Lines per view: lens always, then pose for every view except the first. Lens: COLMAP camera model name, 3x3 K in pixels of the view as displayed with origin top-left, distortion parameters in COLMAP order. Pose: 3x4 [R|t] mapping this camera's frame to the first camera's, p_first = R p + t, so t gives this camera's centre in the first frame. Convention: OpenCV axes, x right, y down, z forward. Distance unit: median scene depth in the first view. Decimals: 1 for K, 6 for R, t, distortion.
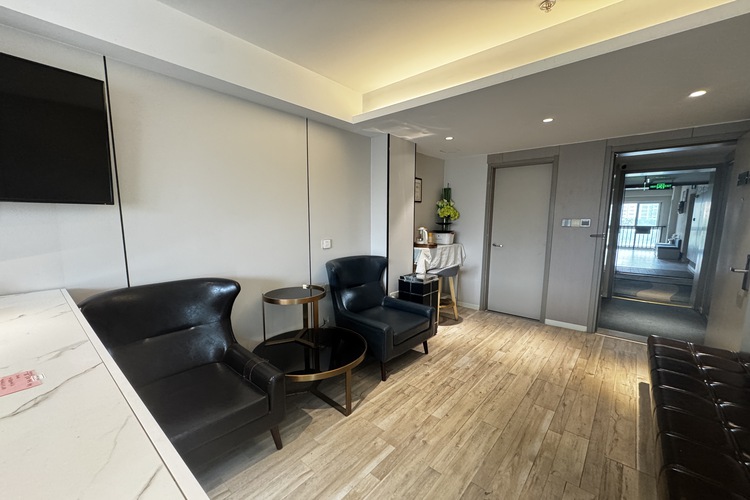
lens RADIAL K [[299.6, 0, 375.4], [0, 299.6, 251.8], [0, 0, 1]] dist [-0.003629, -0.000309]
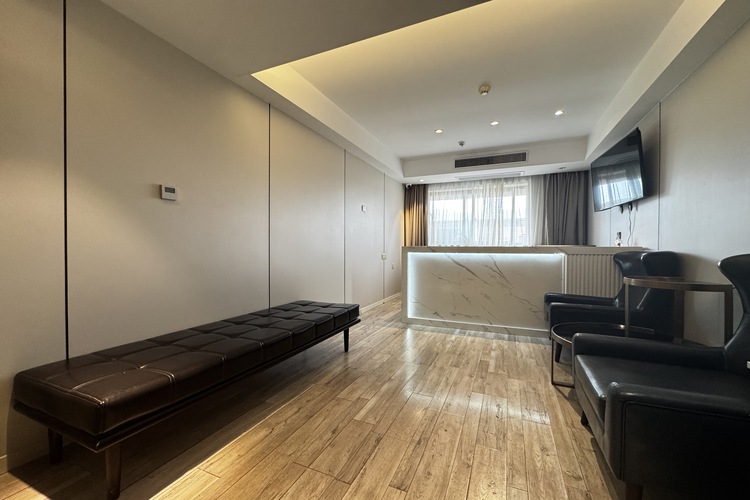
lens RADIAL K [[299.6, 0, 375.4], [0, 299.6, 251.8], [0, 0, 1]] dist [-0.003629, -0.000309]
pose [[-0.955592, -0.002998, -0.294679, 0.679964], [-0.040408, 0.991837, 0.120943, 0.000863], [0.291911, 0.127479, -0.947912, 1.492672]]
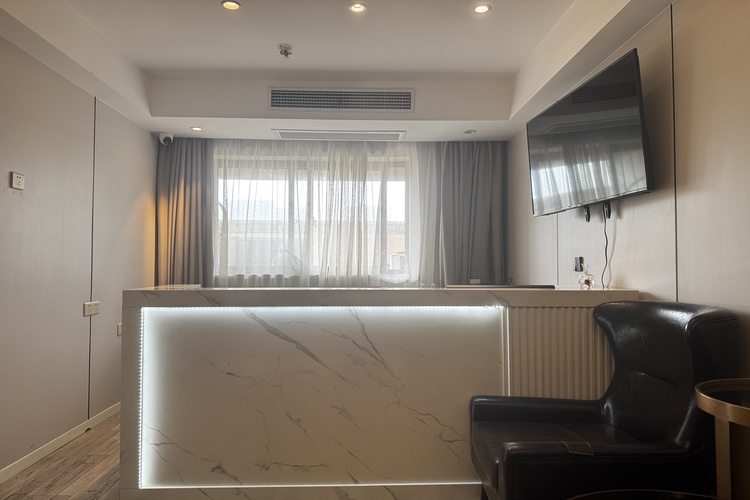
lens RADIAL K [[521.0, 0, 375.0], [0, 521.0, 250.0], [0, 0, 1]] dist [0.026932, -0.002559]
pose [[-0.734956, -0.027532, -0.677556, 0.402558], [-0.080791, 0.995614, 0.047178, -0.004340], [0.673285, 0.089414, -0.733957, 1.075275]]
